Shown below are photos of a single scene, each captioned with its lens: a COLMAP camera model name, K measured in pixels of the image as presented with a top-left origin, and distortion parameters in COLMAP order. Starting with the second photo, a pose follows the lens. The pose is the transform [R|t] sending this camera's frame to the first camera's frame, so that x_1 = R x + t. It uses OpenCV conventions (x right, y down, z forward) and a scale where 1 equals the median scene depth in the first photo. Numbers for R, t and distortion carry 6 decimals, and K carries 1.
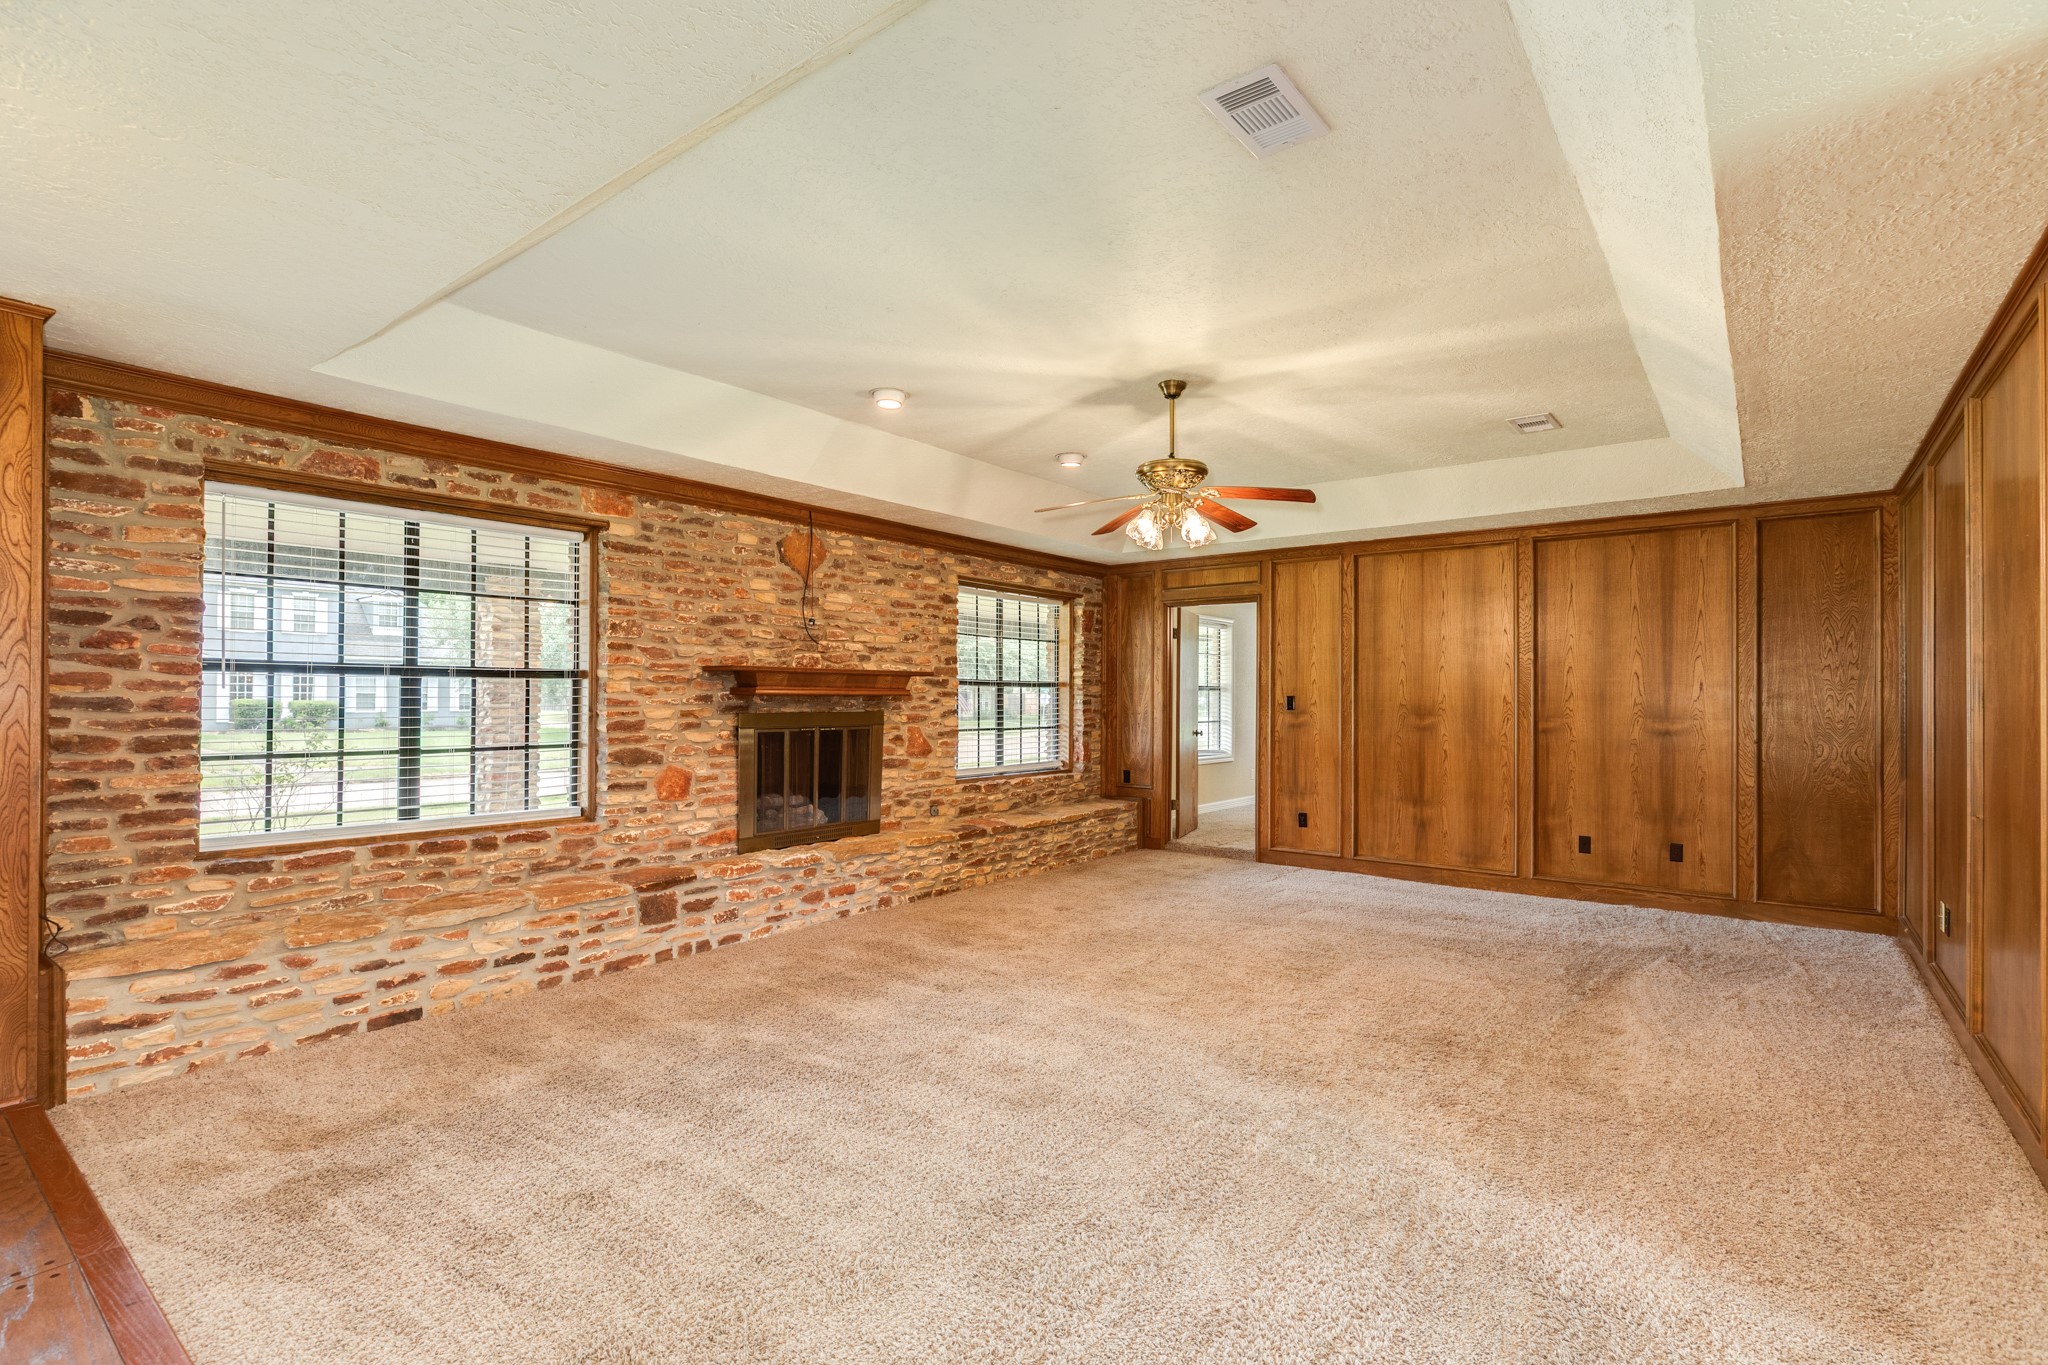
lens RADIAL K [[955.9, 0, 1011.1], [0, 955.9, 687.9], [0, 0, 1]] dist [0.002408, 0.000197]
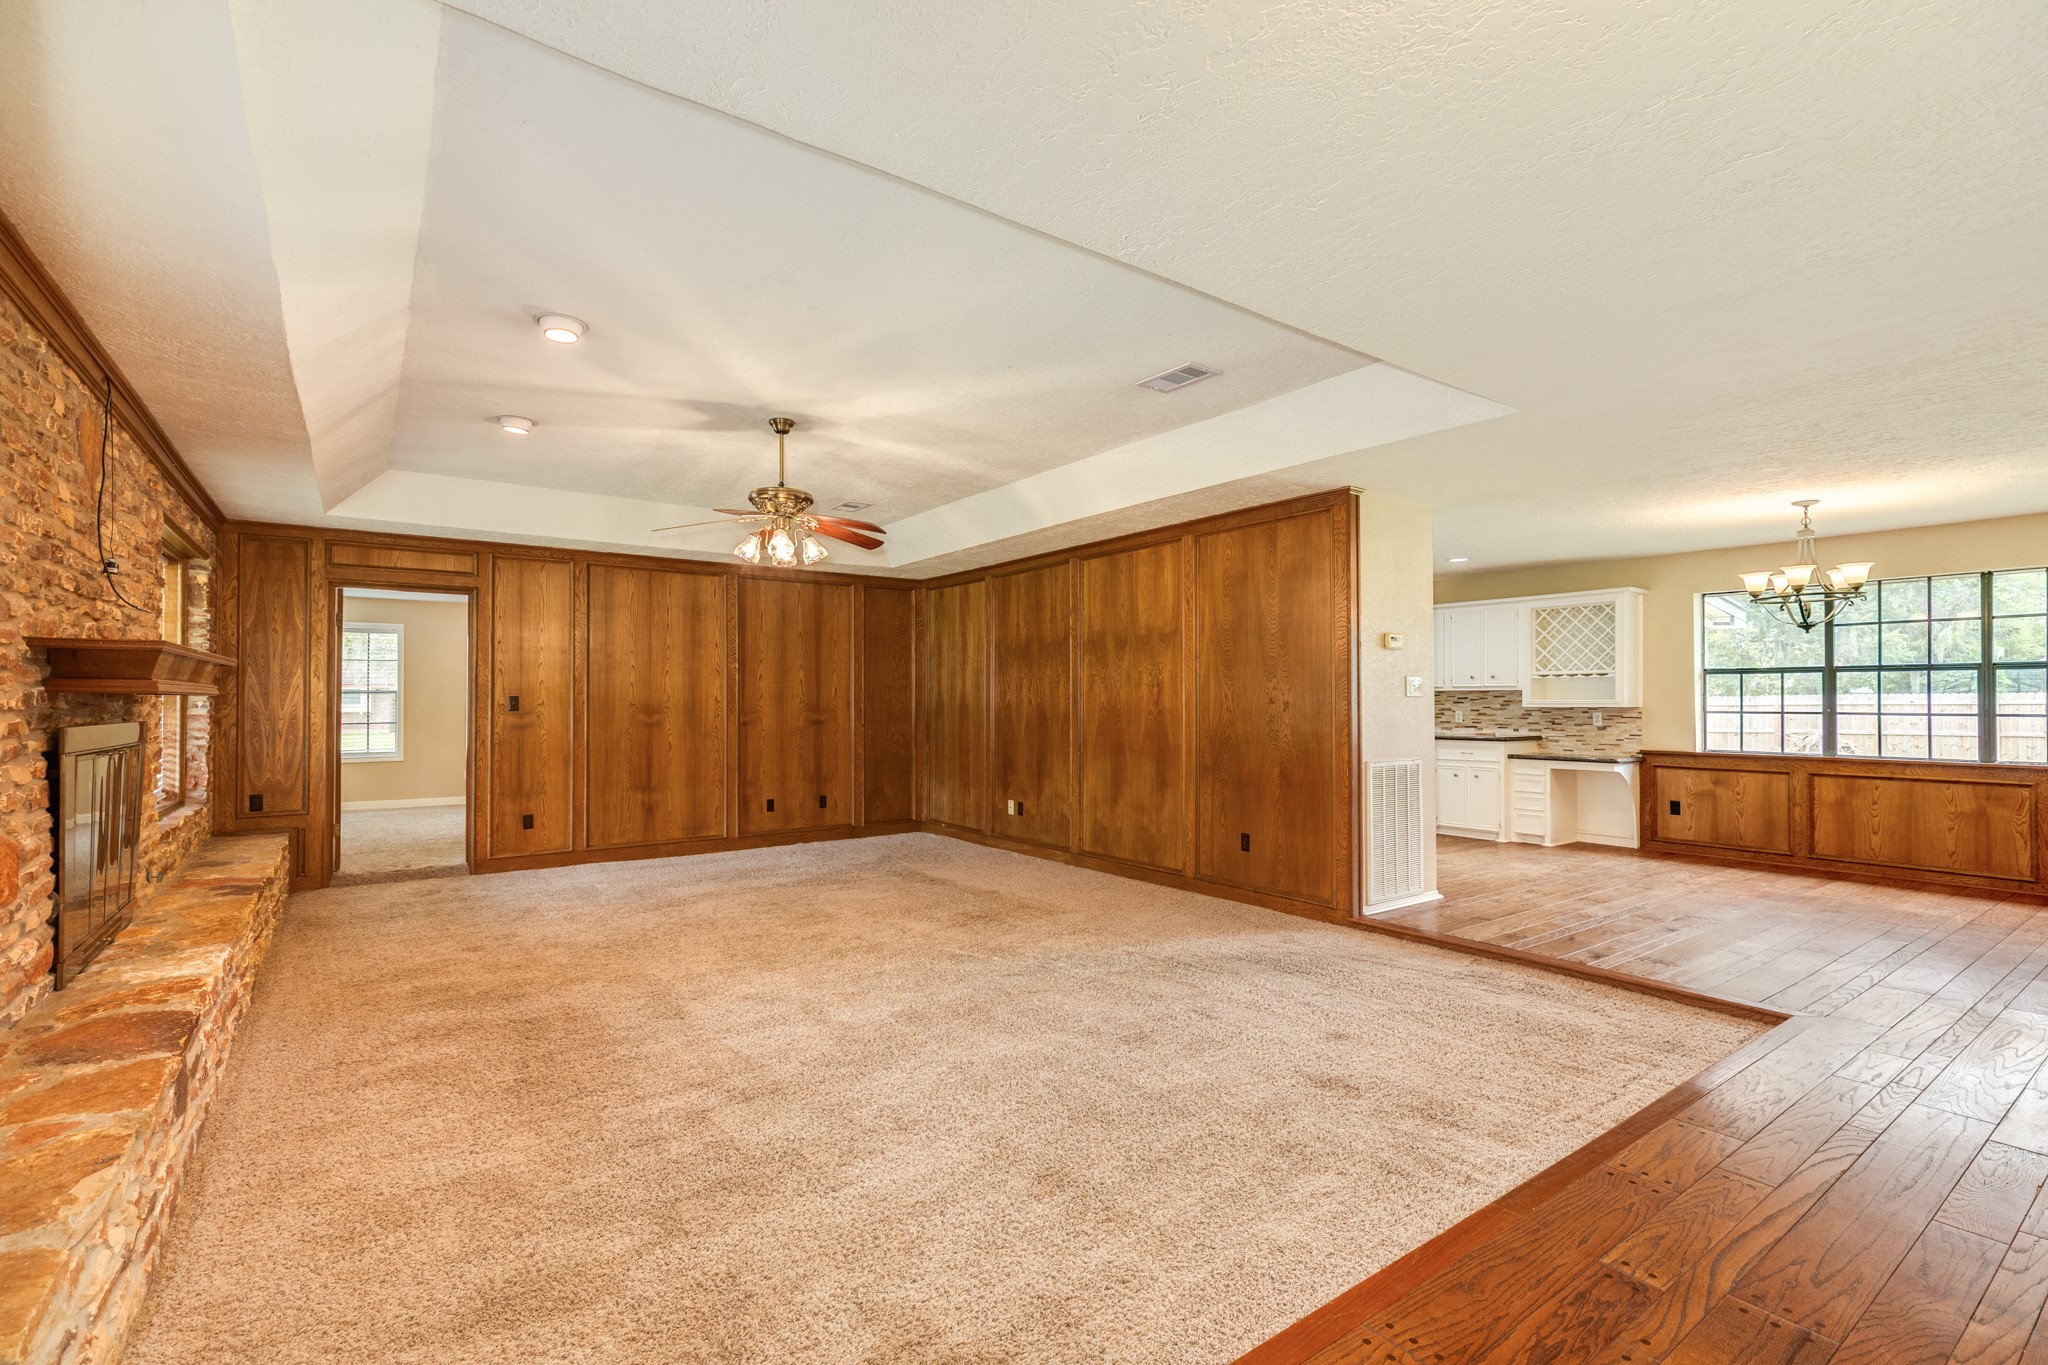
lens RADIAL K [[923.5, 0, 1024.0], [0, 923.5, 682.5], [0, 0, 1]] dist [-0.000738, -0.000414]
pose [[0.269463, 0.014840, 0.962896, -0.655731], [-0.007767, 0.999882, -0.013236, 0.004039], [-0.962979, -0.003913, 0.269546, 0.346286]]
